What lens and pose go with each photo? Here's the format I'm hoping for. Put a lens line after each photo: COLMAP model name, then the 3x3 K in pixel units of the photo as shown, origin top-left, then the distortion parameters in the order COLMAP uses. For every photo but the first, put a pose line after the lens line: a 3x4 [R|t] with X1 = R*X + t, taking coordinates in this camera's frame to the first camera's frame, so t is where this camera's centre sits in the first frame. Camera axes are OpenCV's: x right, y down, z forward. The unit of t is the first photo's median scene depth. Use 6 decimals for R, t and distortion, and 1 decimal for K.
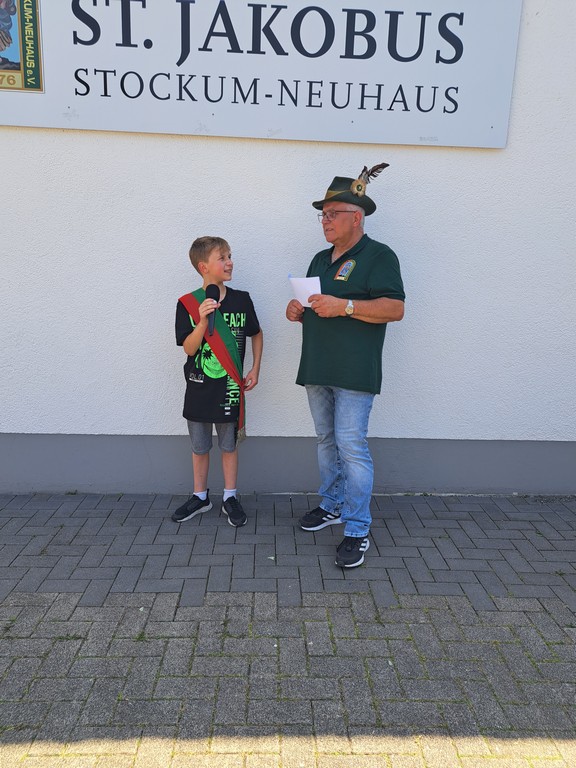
lens RADIAL K [[549.4, 0, 293.9], [0, 549.4, 393.2], [0, 0, 1]] dist [0.052295, -0.045997]
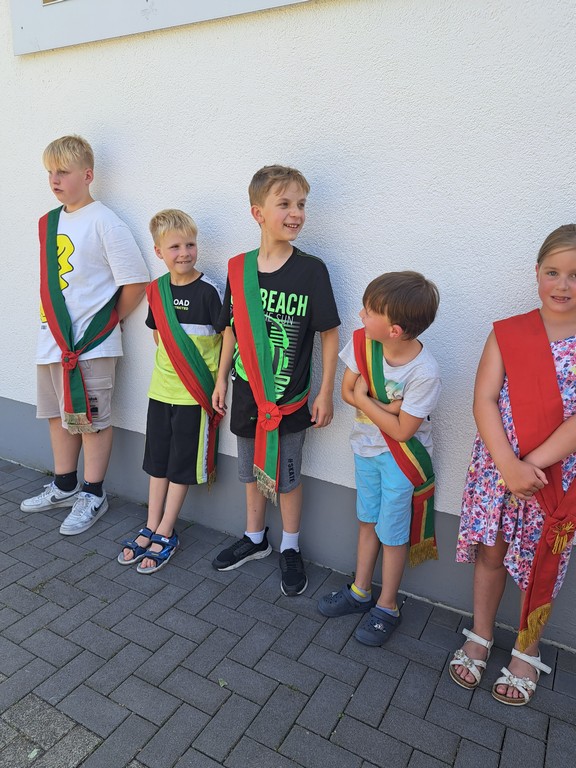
lens RADIAL K [[551.7, 0, 284.1], [0, 551.7, 393.7], [0, 0, 1]] dist [0.003485, 0.000552]
pose [[0.850034, 0.140456, -0.507656, 0.187691], [-0.120378, 0.990087, 0.072369, -0.077640], [0.512788, -0.000406, 0.858515, 0.470728]]
